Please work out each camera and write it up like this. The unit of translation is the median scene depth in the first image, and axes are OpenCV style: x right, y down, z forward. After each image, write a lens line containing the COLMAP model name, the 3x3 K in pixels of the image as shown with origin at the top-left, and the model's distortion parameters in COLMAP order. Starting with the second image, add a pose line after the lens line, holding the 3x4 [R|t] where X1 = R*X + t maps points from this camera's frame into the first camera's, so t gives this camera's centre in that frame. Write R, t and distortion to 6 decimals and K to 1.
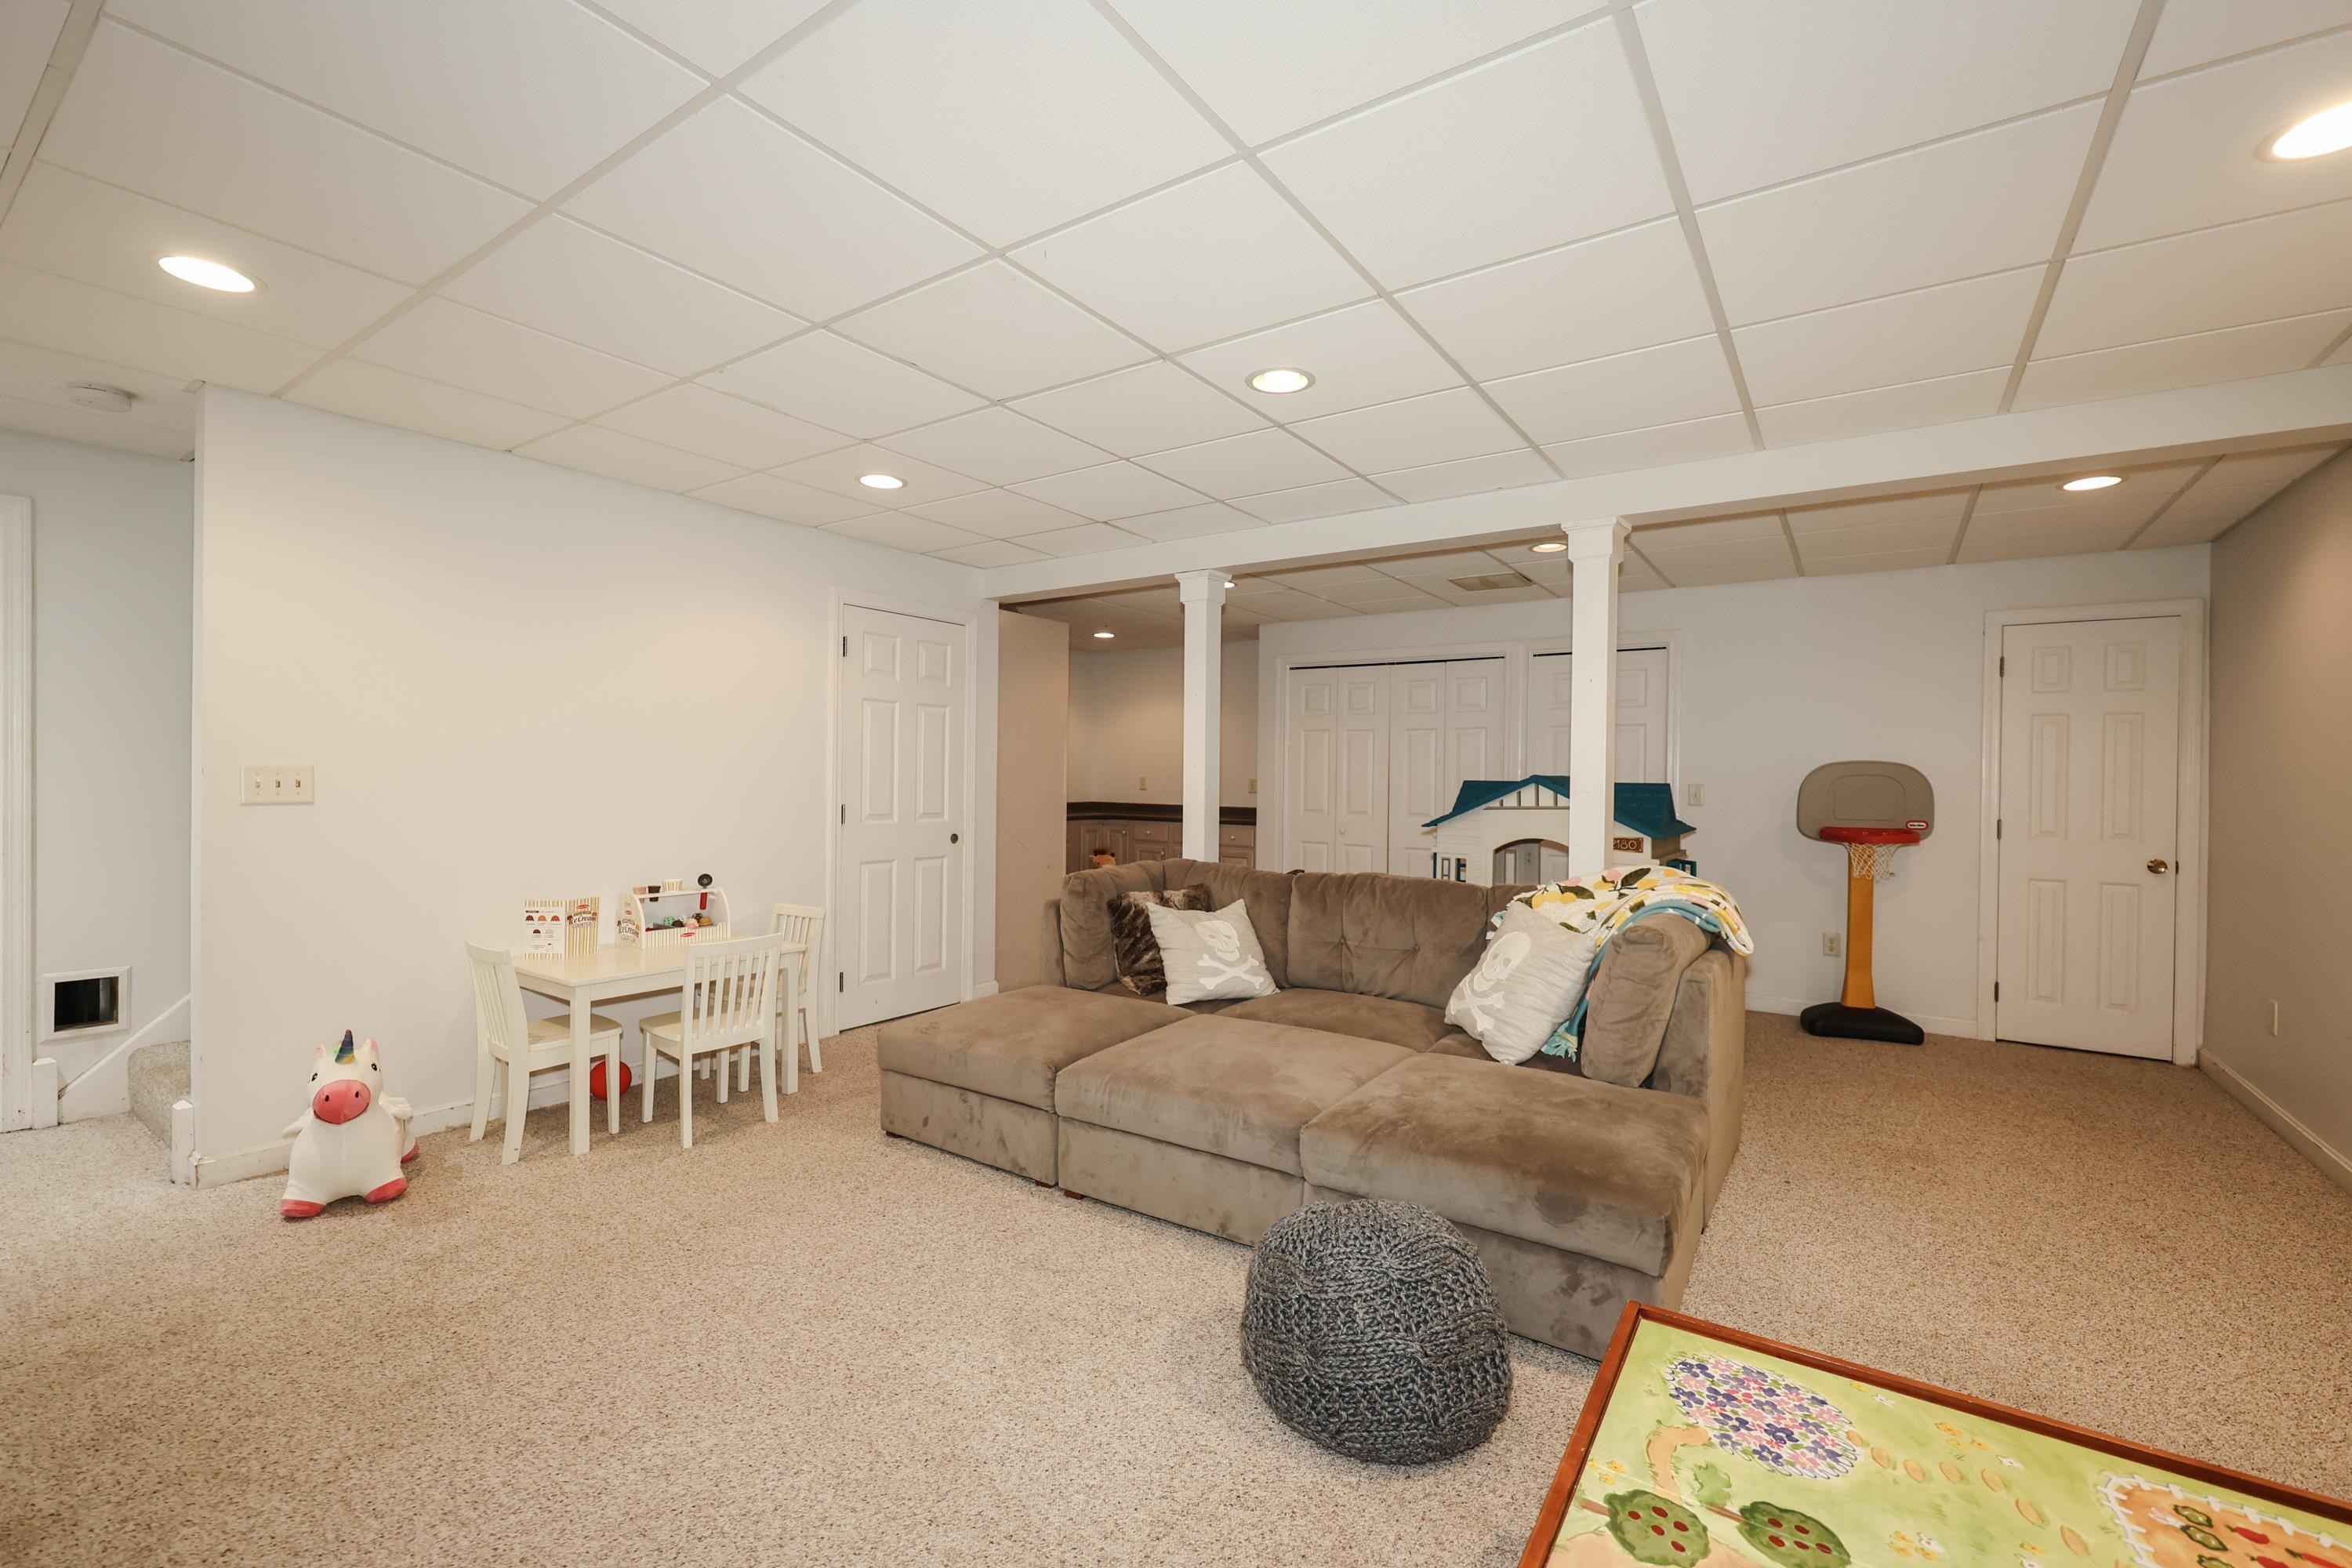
lens RADIAL K [[993.3, 0, 1187.3], [0, 993.3, 779.2], [0, 0, 1]] dist [0.001002, 0.000015]
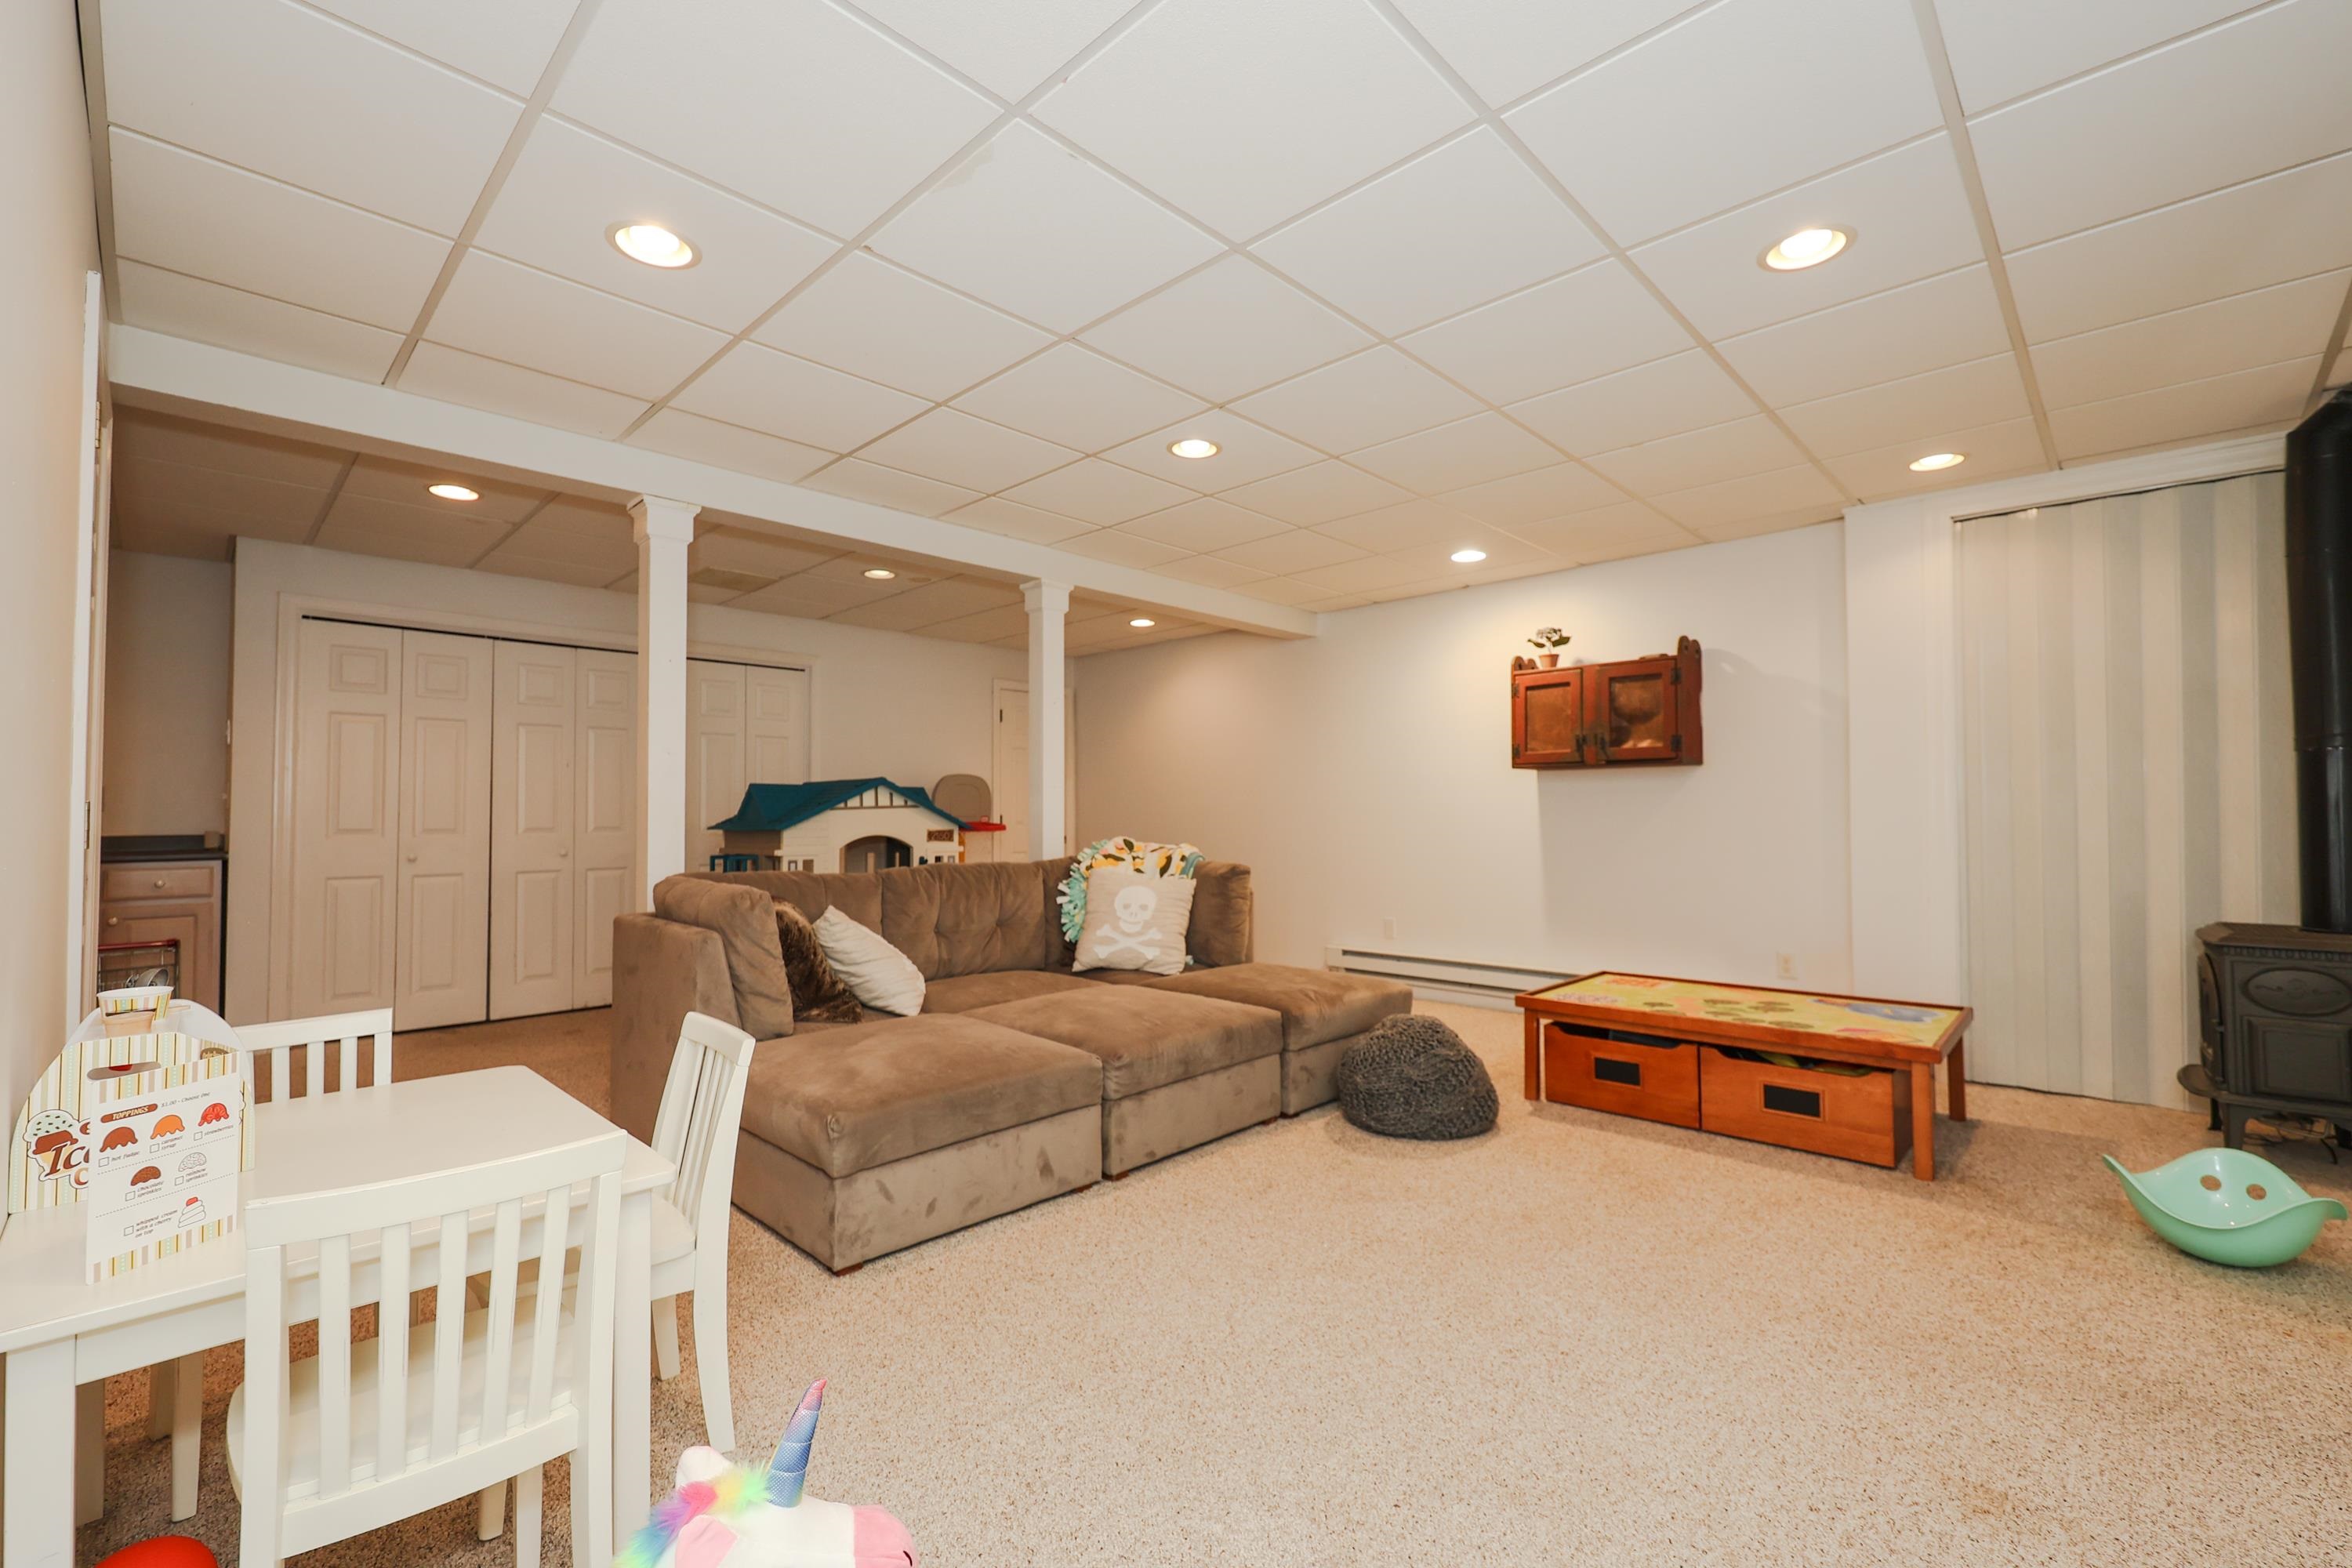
lens RADIAL K [[993.3, 0, 1187.1], [0, 993.3, 787.4], [0, 0, 1]] dist [0.001002, 0.000015]
pose [[0.173811, 0.018364, 0.984608, -0.838677], [0.011061, 0.999727, -0.020599, 0.041448], [-0.984717, 0.014471, 0.173560, 0.587554]]
